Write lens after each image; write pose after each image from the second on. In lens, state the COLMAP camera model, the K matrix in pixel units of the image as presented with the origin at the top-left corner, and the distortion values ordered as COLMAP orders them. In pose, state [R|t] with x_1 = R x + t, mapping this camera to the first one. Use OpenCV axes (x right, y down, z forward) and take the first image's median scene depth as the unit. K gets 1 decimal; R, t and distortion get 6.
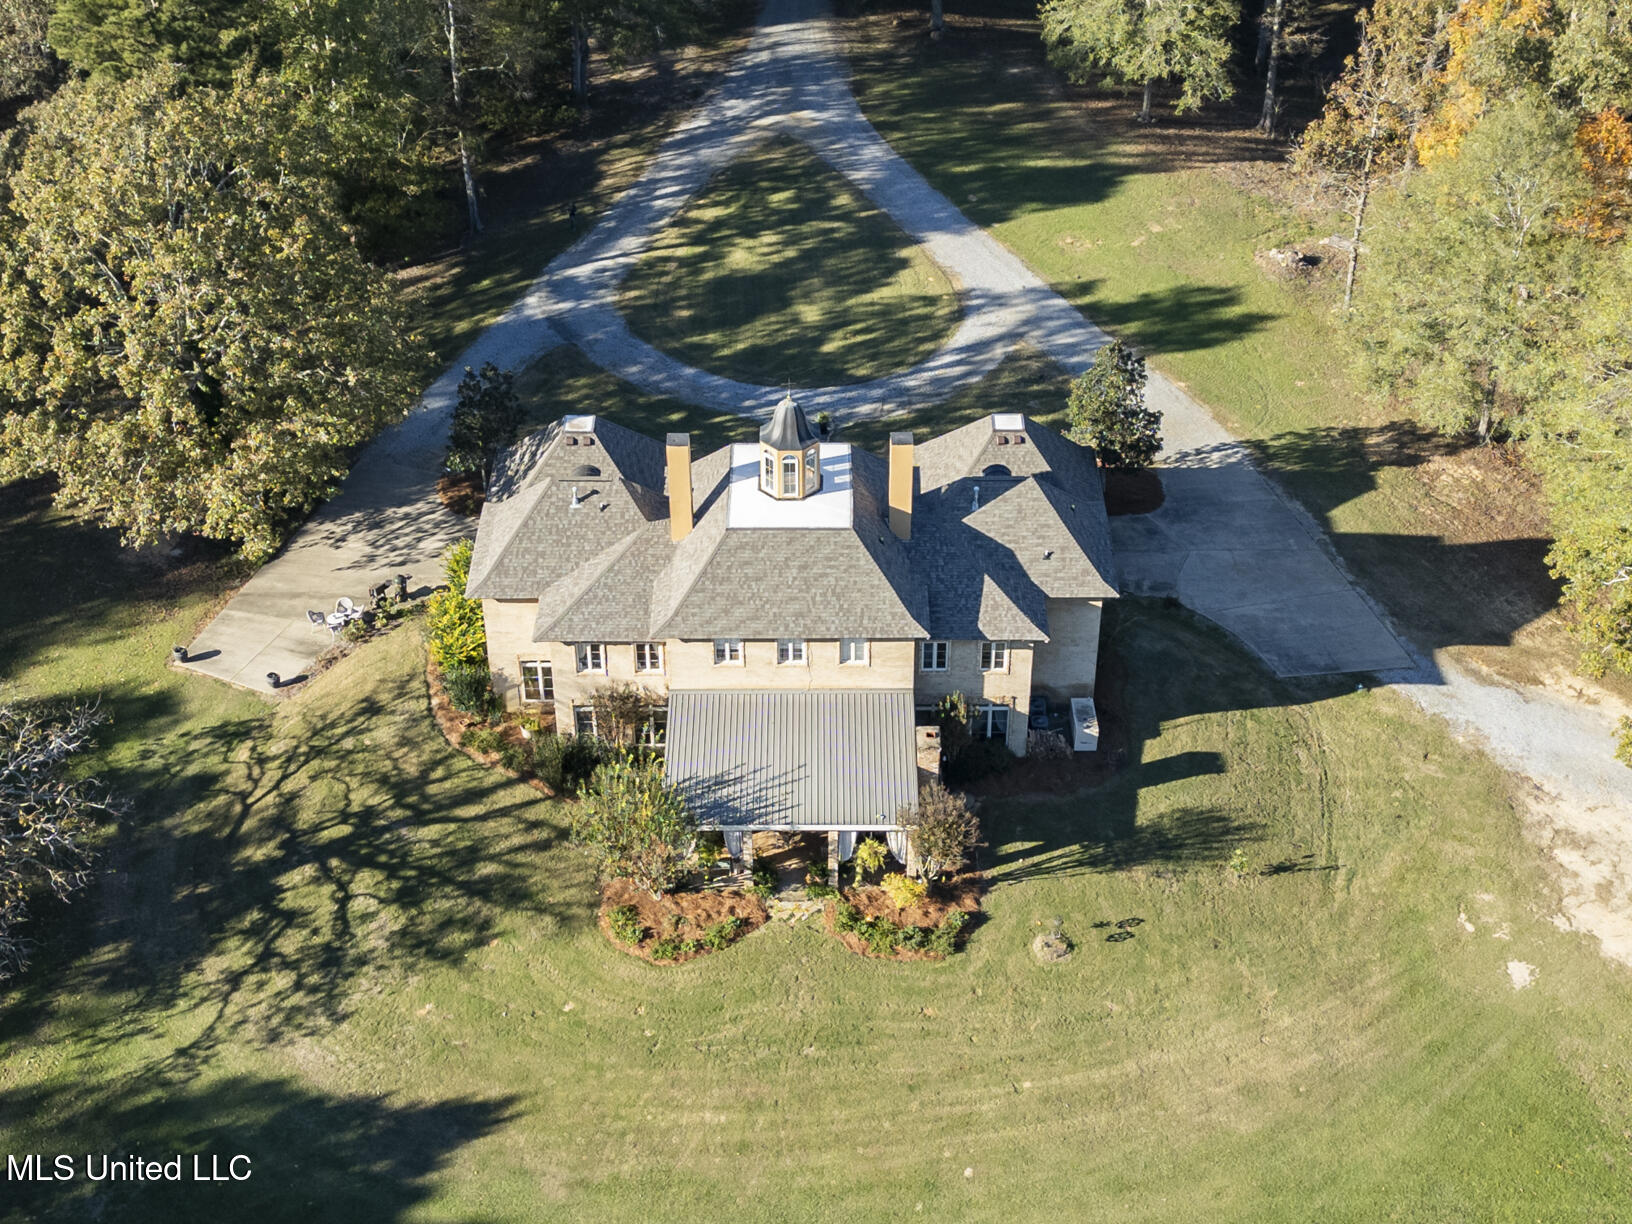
lens RADIAL K [[2257.8, 0, 816.0], [0, 2257.8, 612.0], [0, 0, 1]] dist [0.273328, -1.111228]
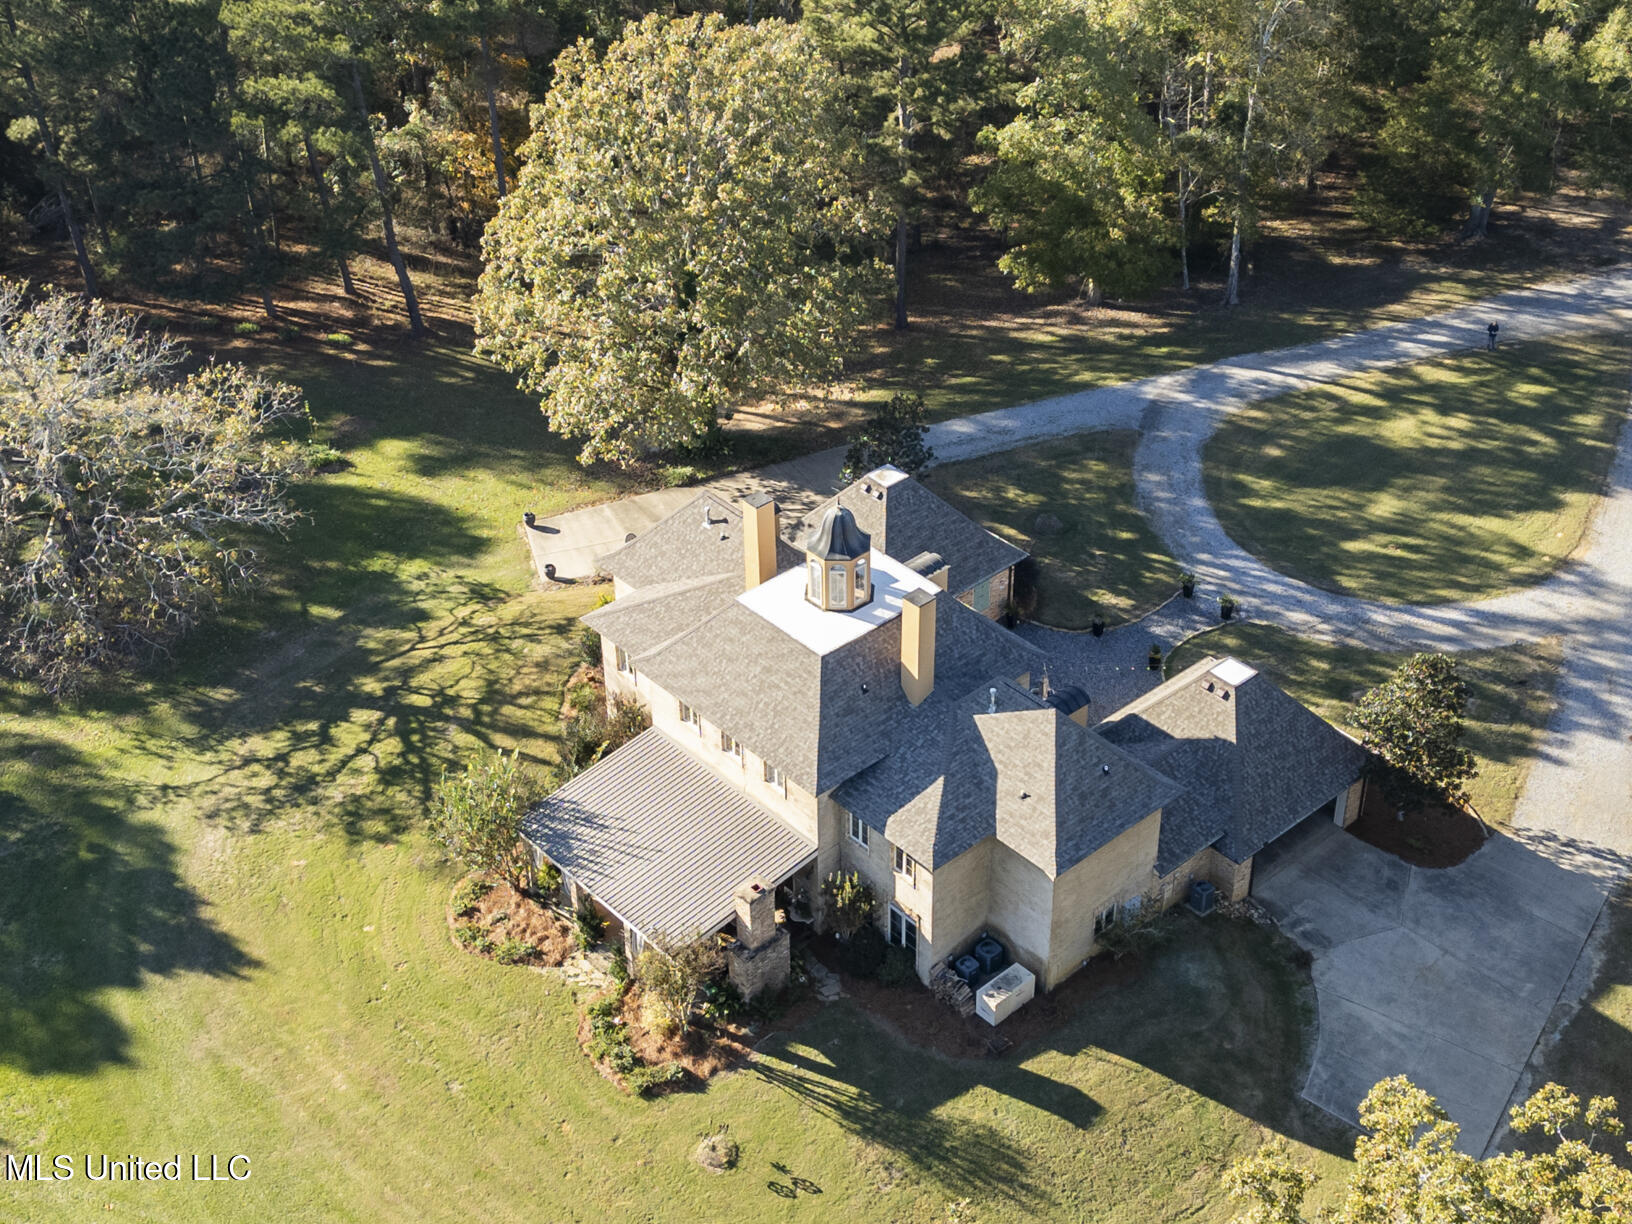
lens RADIAL K [[2257.8, 0, 816.0], [0, 2257.8, 612.0], [0, 0, 1]] dist [0.273328, -1.111228]
pose [[0.664831, 0.431928, -0.609457, 0.560767], [-0.431120, 0.888148, 0.159150, -0.195986], [0.610030, 0.156942, 0.776681, 0.265142]]
